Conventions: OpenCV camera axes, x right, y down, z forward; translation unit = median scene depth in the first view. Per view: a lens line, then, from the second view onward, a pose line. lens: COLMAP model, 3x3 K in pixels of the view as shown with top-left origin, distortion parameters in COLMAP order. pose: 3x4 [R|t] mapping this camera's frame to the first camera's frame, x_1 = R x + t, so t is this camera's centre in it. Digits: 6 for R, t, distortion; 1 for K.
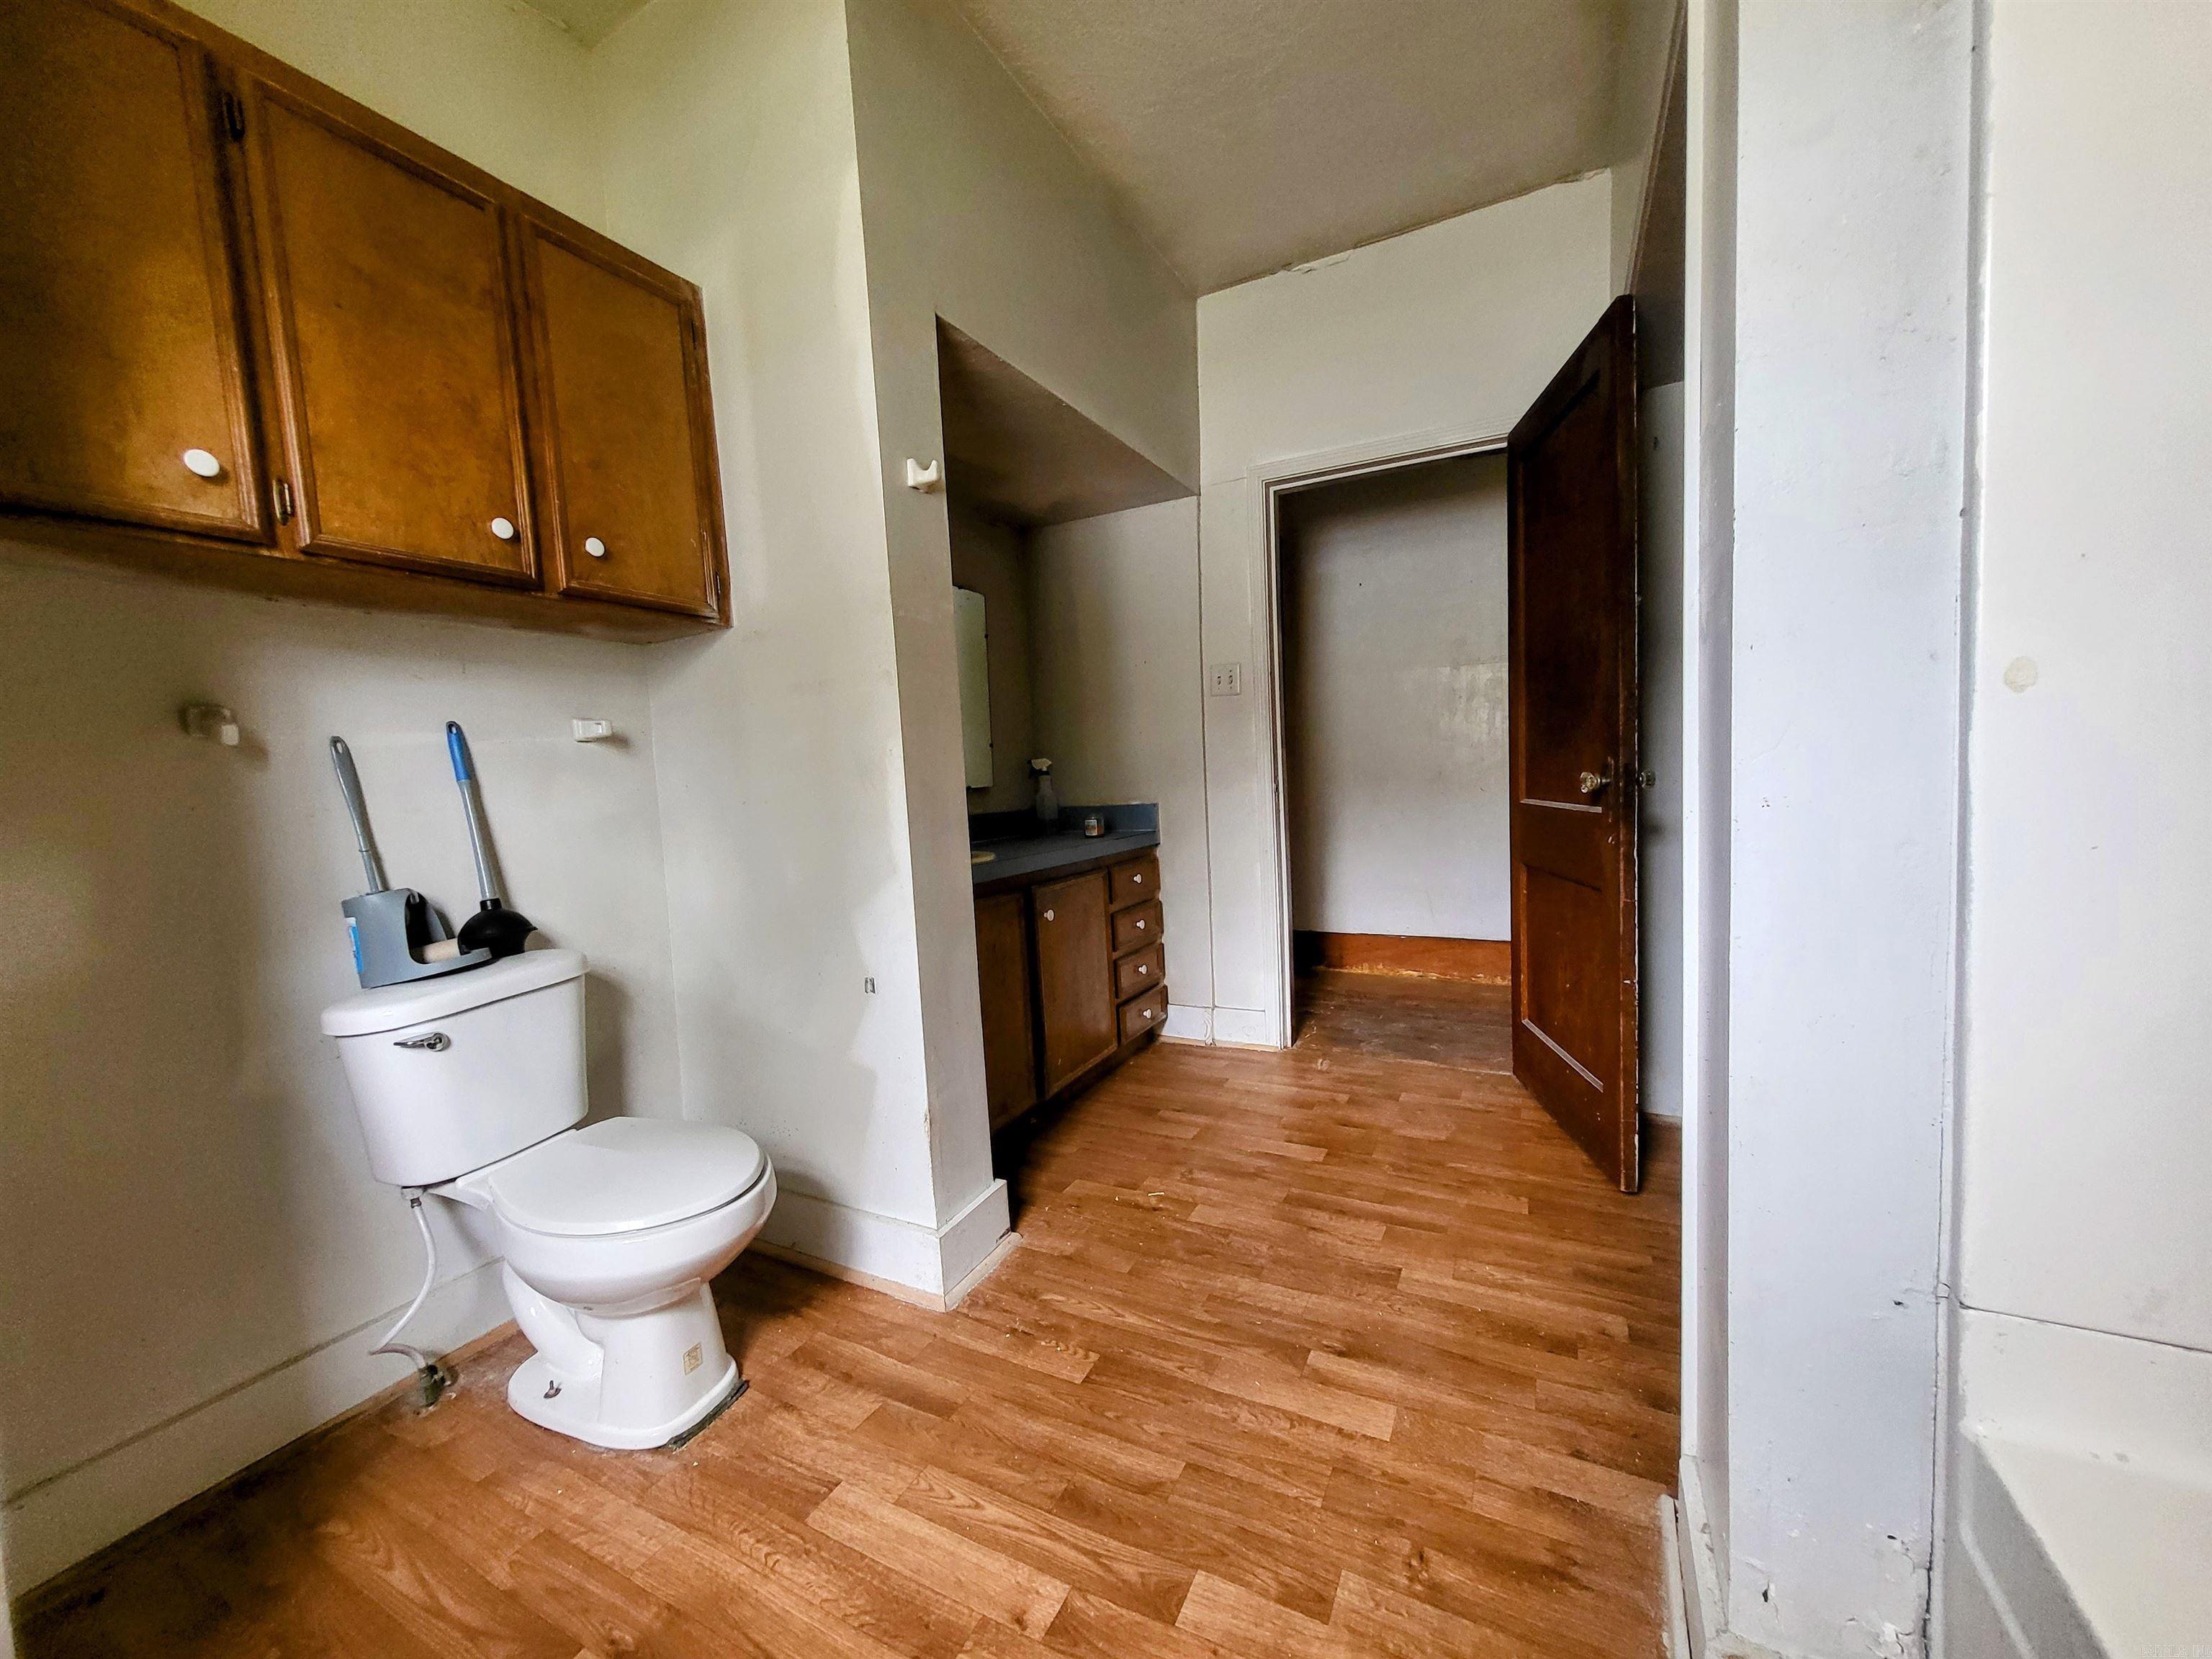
lens RADIAL K [[880.9, 0, 1094.6], [0, 880.9, 849.0], [0, 0, 1]] dist [0.017417, -0.005187]
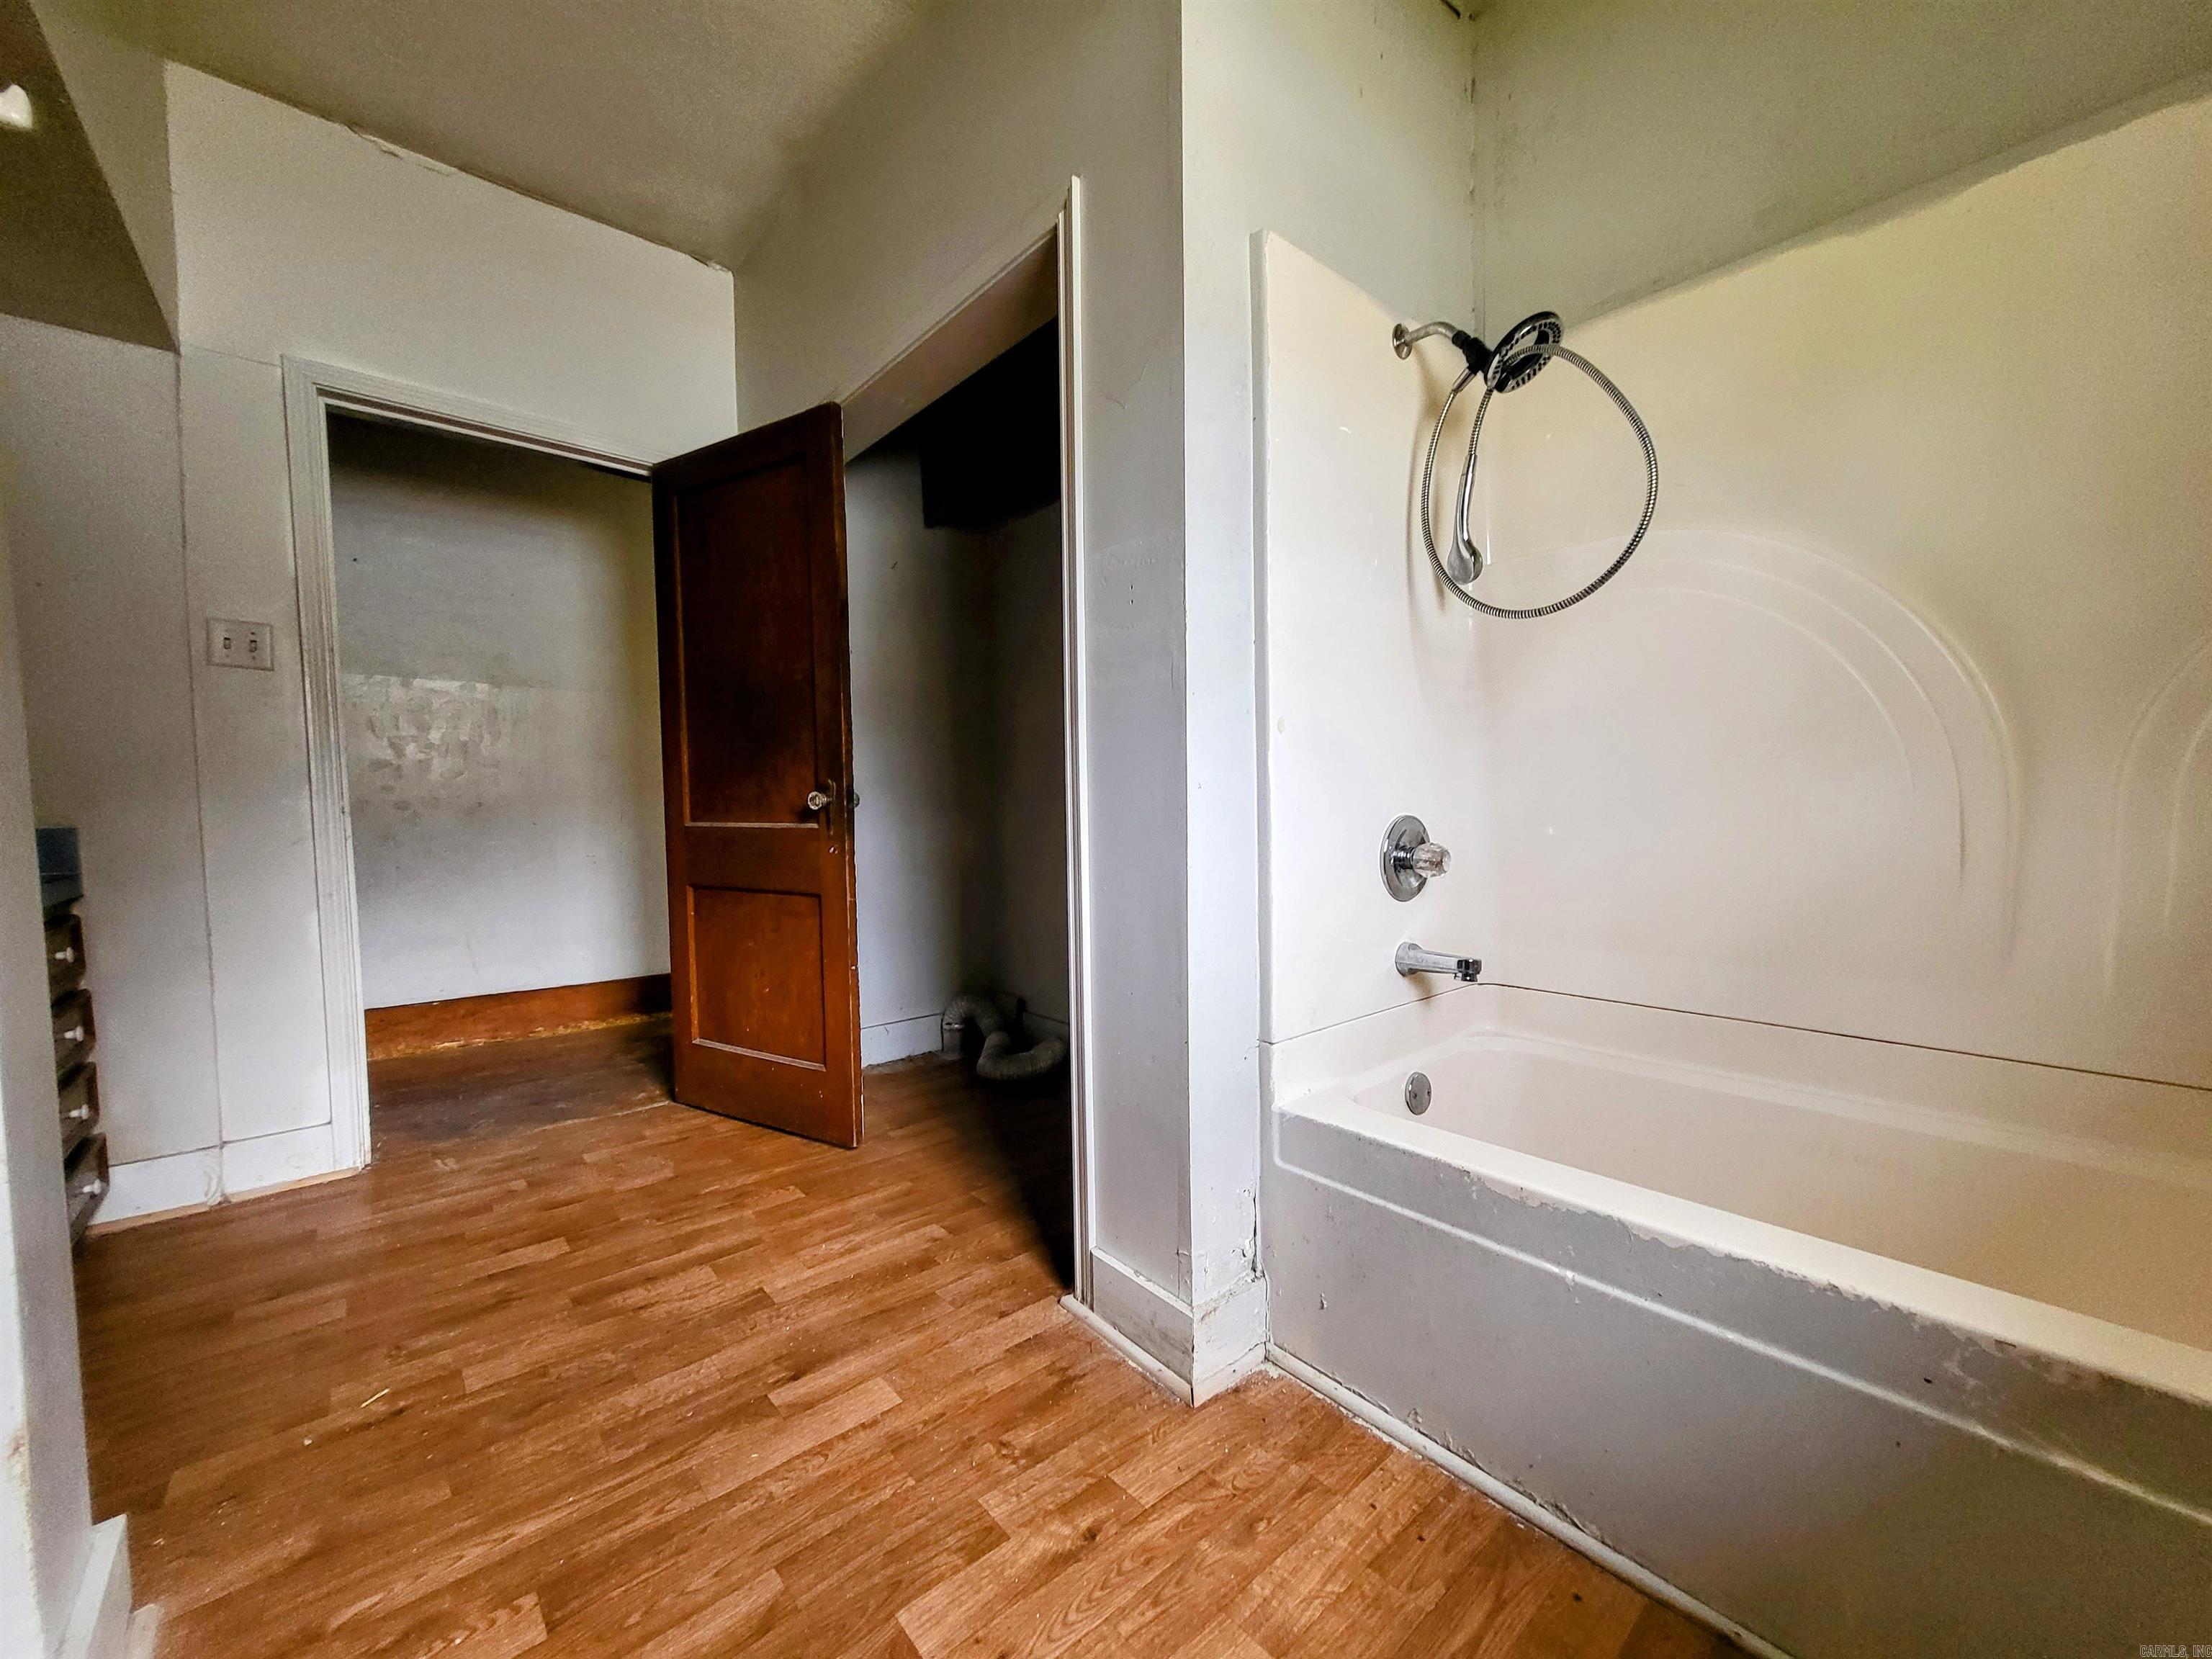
lens RADIAL K [[880.9, 0, 1094.6], [0, 880.9, 849.0], [0, 0, 1]] dist [0.017417, -0.005187]
pose [[0.364157, -0.006213, 0.931317, -0.454578], [0.072844, 0.997104, -0.021831, 0.046984], [-0.928484, 0.075790, 0.363556, 0.295504]]
